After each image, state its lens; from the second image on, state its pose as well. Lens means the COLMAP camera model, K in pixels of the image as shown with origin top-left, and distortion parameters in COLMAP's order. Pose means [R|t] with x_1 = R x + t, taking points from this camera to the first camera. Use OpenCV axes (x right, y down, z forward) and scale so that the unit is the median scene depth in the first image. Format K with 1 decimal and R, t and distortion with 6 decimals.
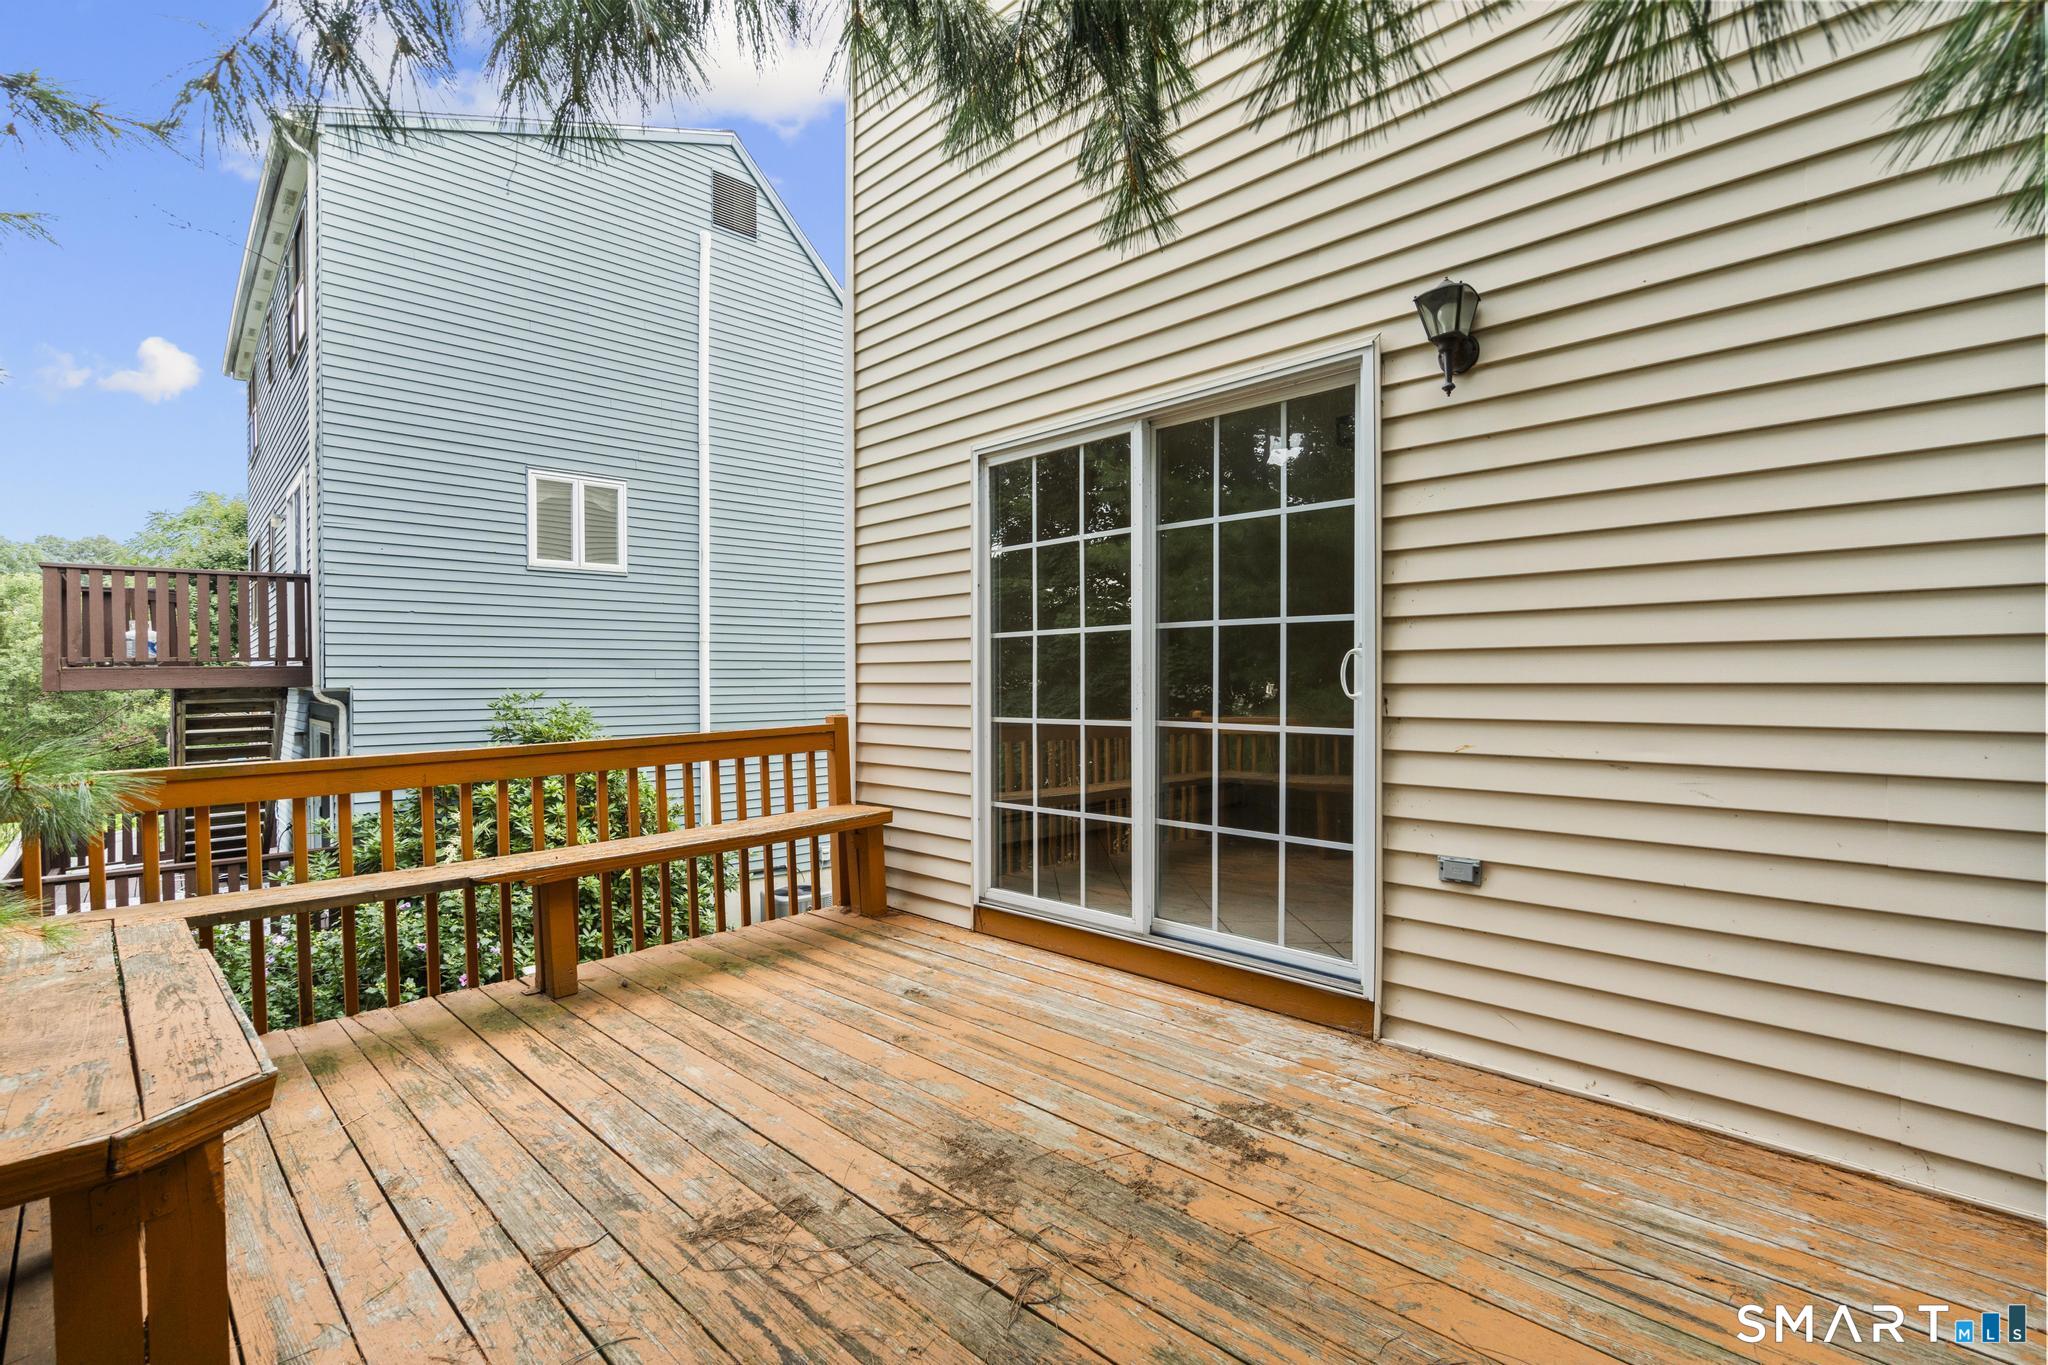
lens RADIAL K [[919.2, 0, 1019.7], [0, 919.2, 684.4], [0, 0, 1]] dist [-0.006814, 0.003659]
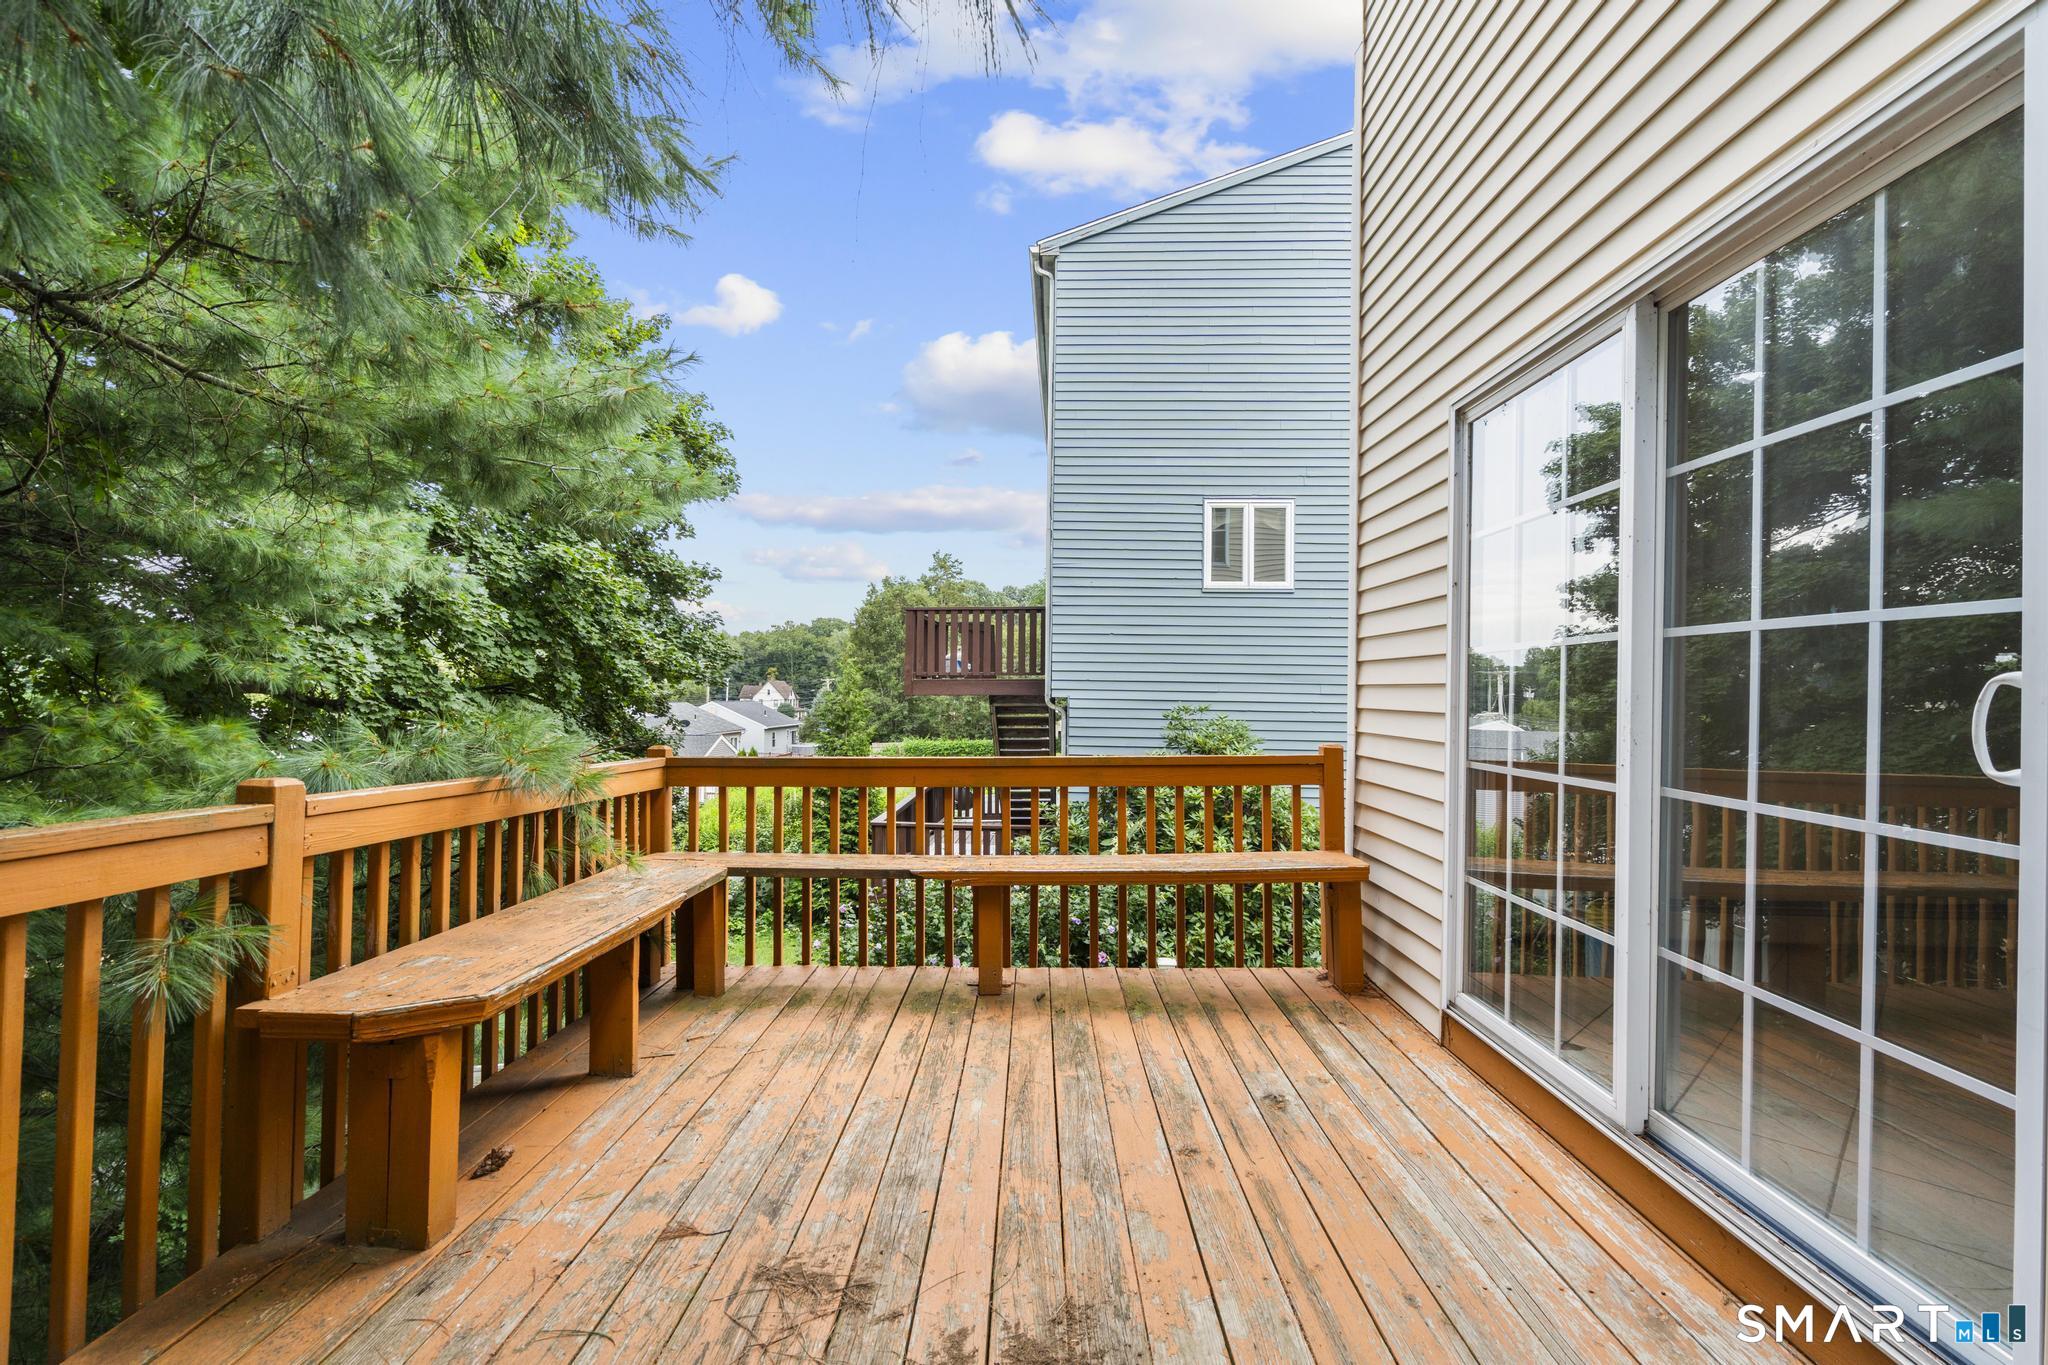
lens RADIAL K [[919.2, 0, 1025.9], [0, 919.2, 685.8], [0, 0, 1]] dist [-0.006814, 0.003659]
pose [[0.695987, 0.012733, -0.717942, 0.247970], [-0.021854, 0.999755, -0.003454, -0.014267], [0.717722, 0.018094, 0.696095, 0.231542]]
